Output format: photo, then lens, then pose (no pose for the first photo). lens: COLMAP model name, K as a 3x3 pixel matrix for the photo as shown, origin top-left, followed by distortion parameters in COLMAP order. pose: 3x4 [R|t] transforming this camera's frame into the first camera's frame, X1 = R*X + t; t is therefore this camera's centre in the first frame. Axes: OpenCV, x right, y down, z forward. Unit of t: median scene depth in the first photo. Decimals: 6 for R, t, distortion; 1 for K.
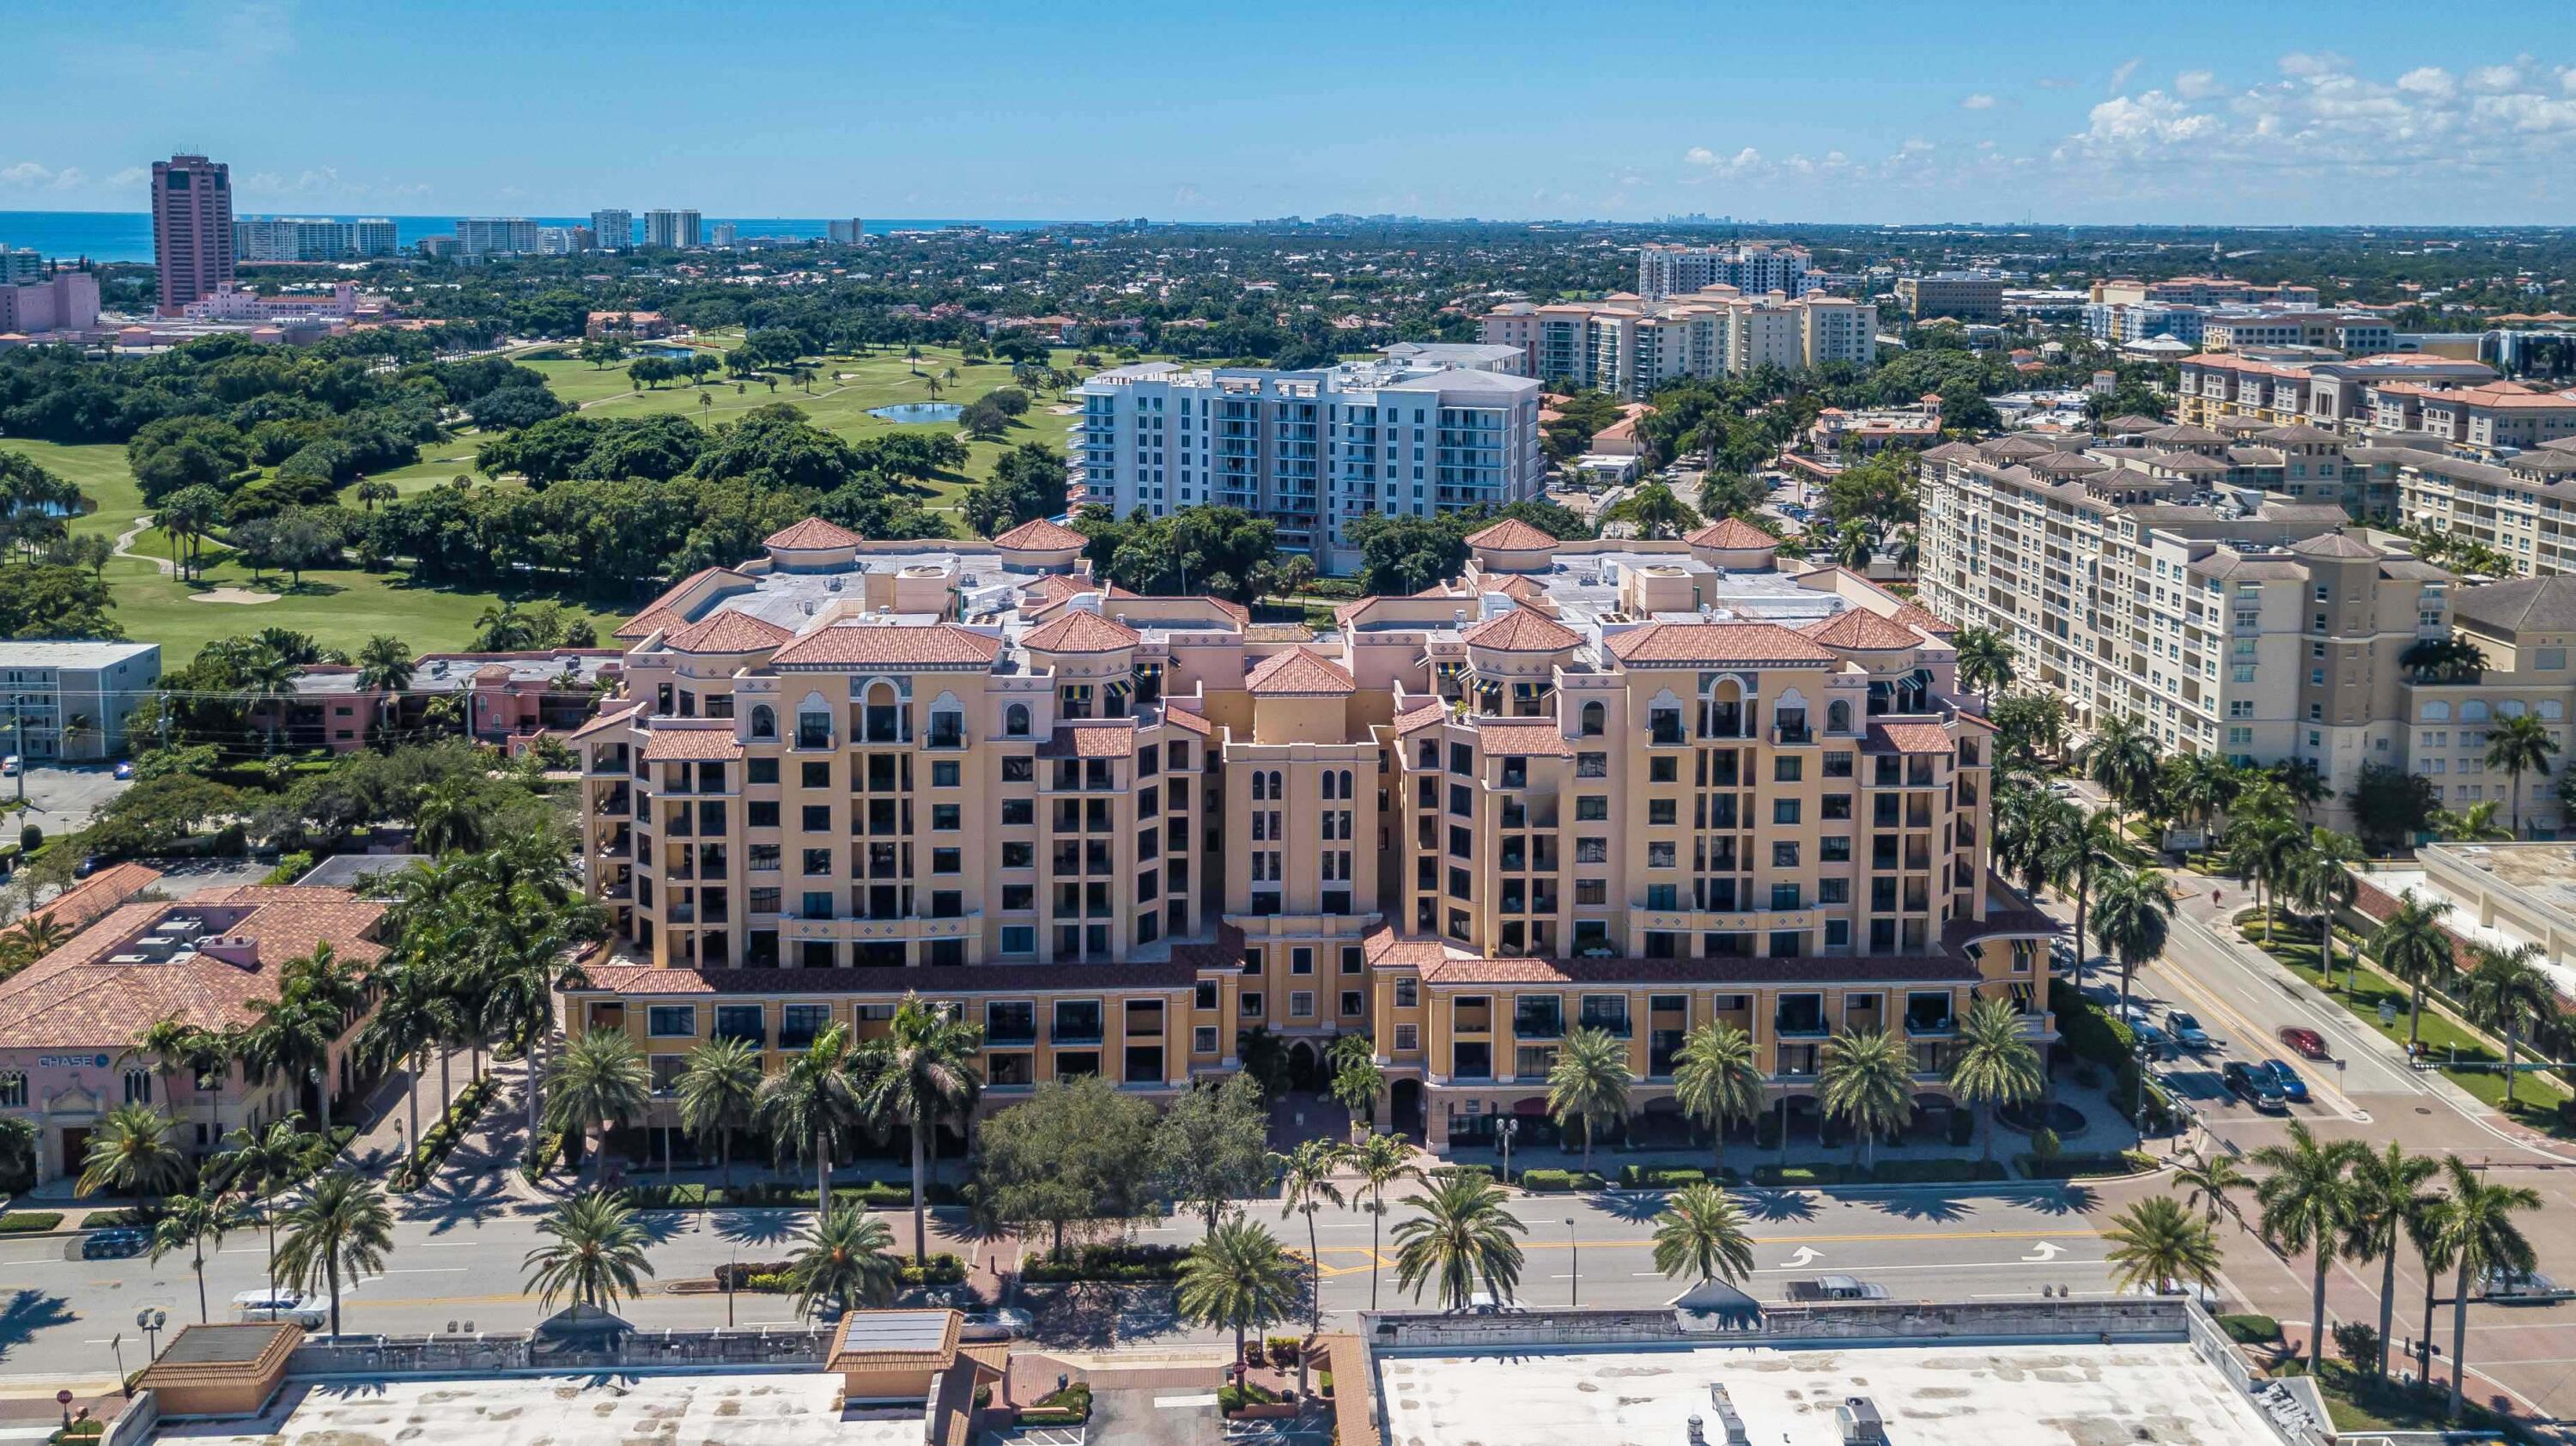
lens RADIAL K [[2057.1, 0, 1288.0], [0, 2057.1, 723.0], [0, 0, 1]] dist [0.014470, 0.002531]
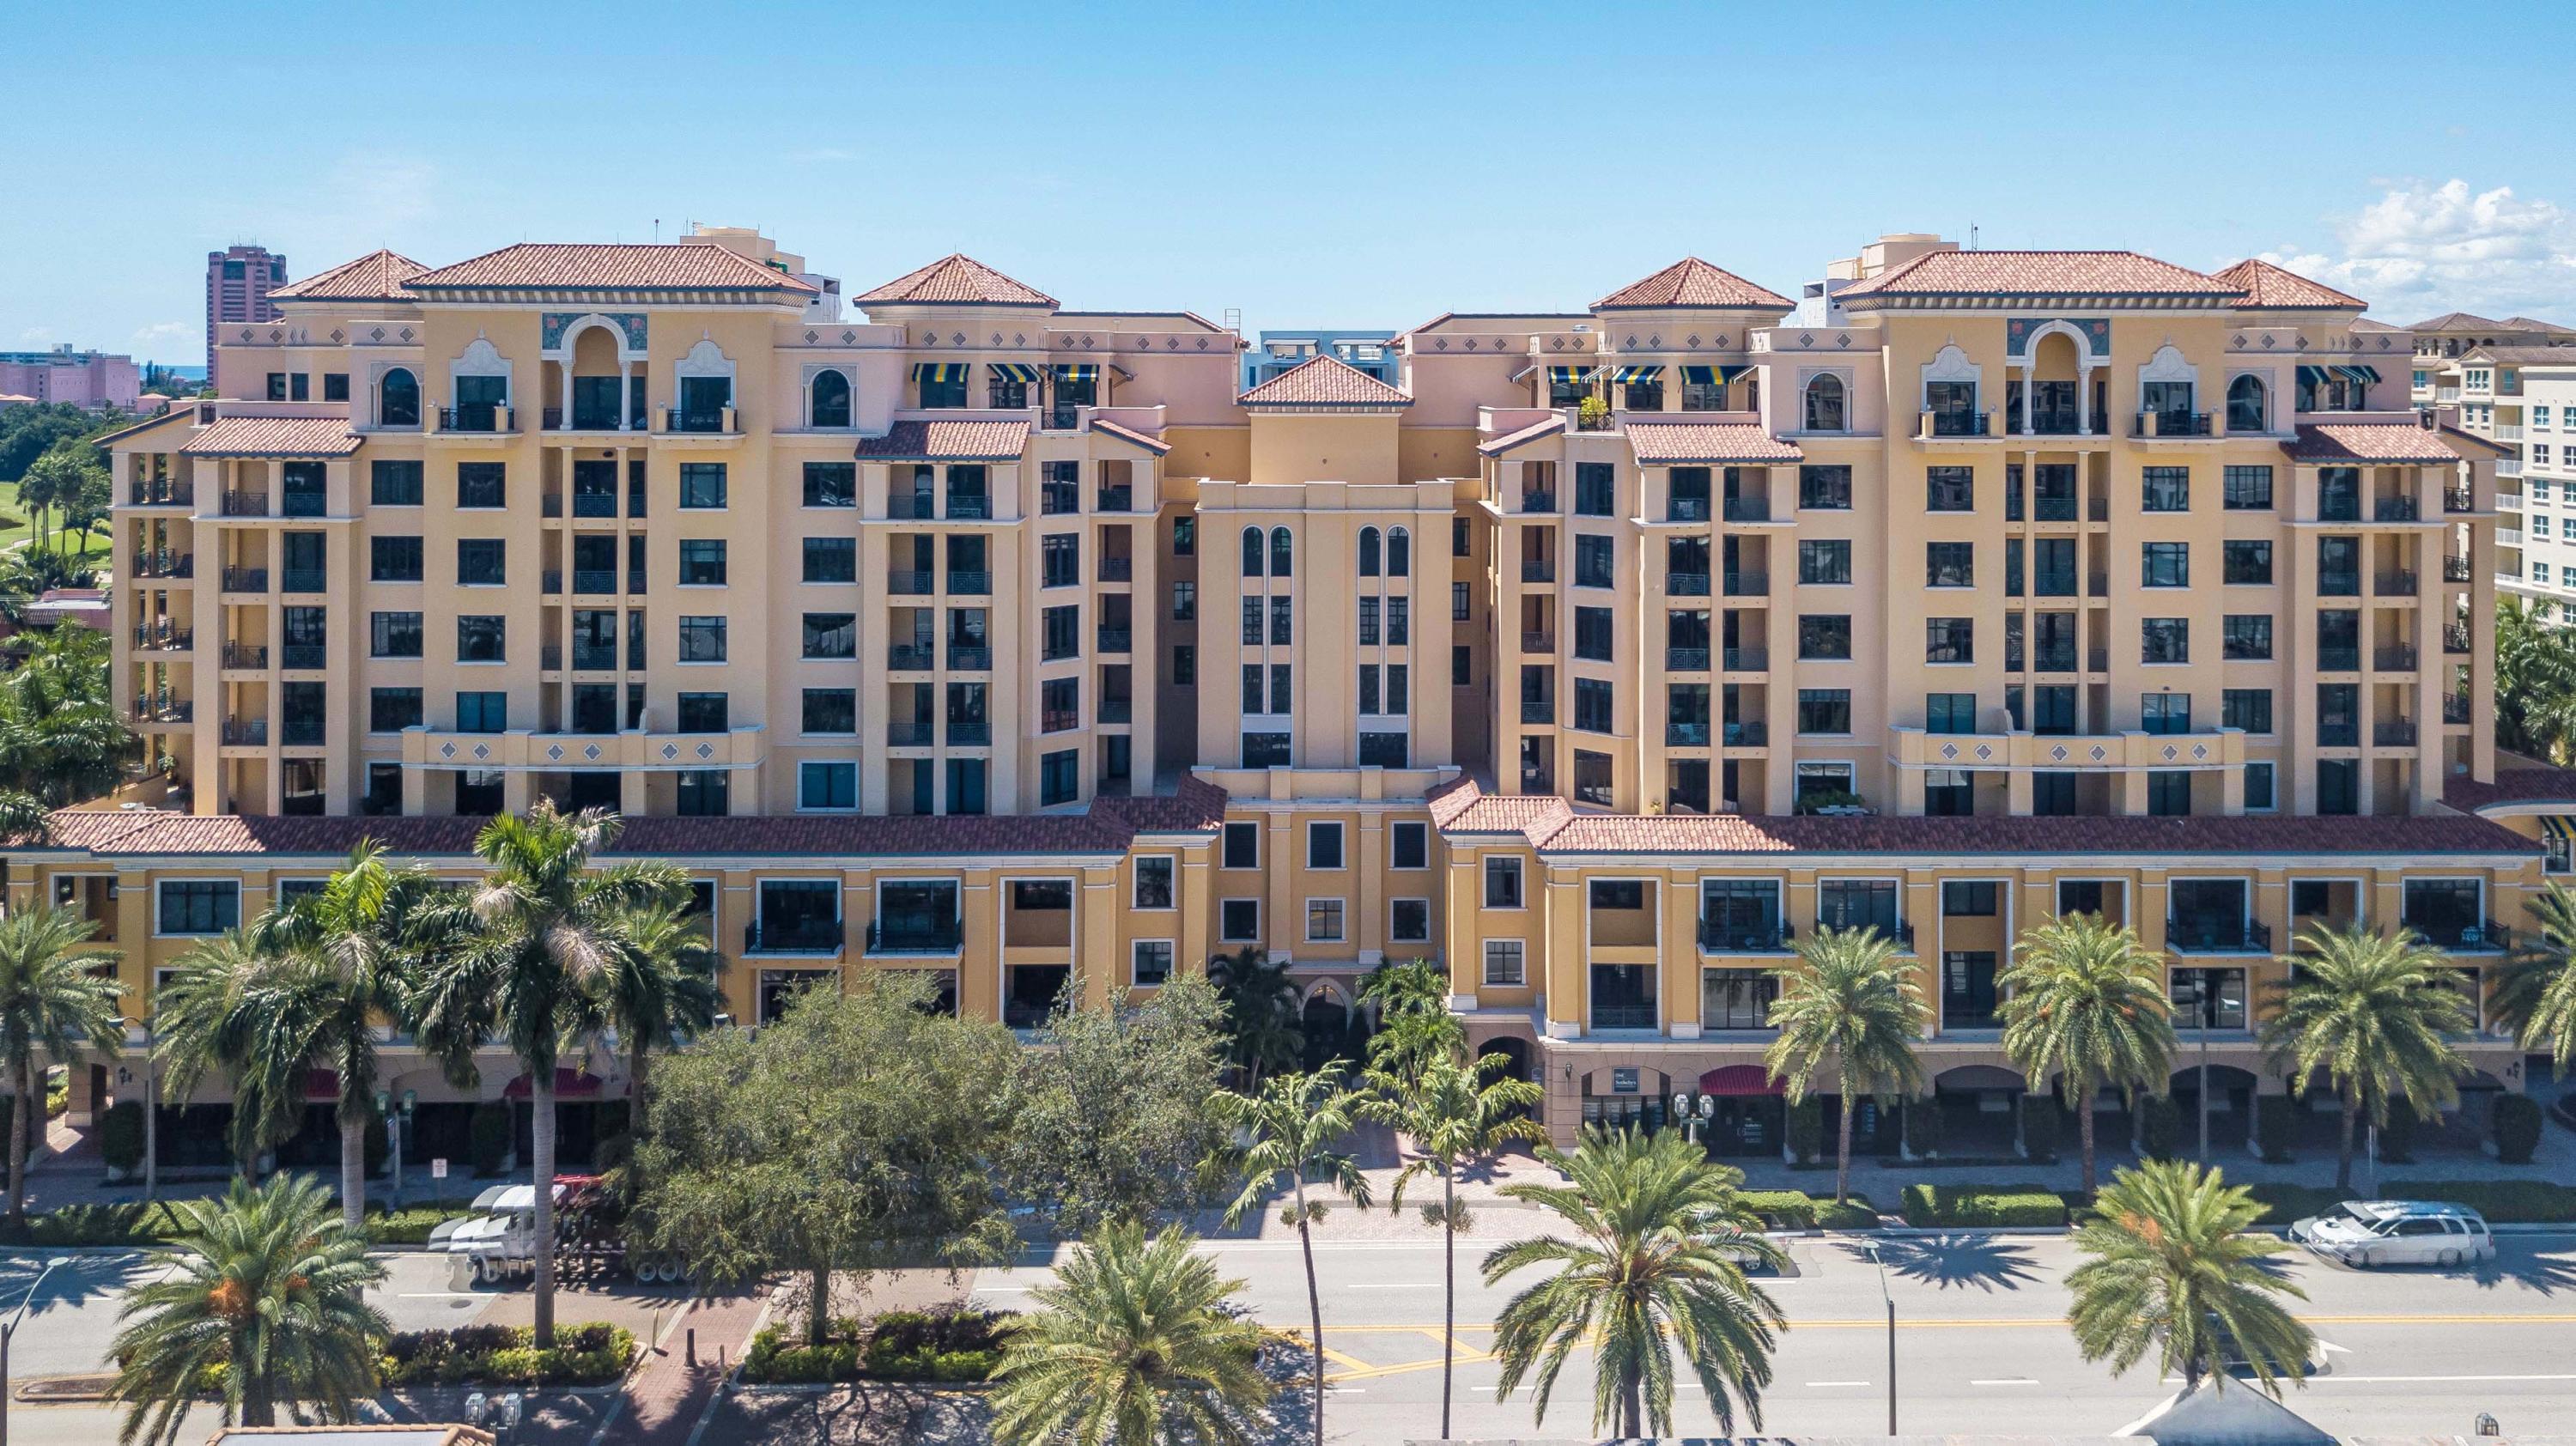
lens RADIAL K [[2132.5, 0, 1291.8], [0, 2132.5, 600.0], [0, 0, 1]] dist [-0.050604, 0.144817]
pose [[0.999420, -0.000122, -0.034048, 0.019107], [-0.003836, 0.993223, -0.116165, 0.123064], [0.033832, 0.116228, 0.992646, 0.407942]]
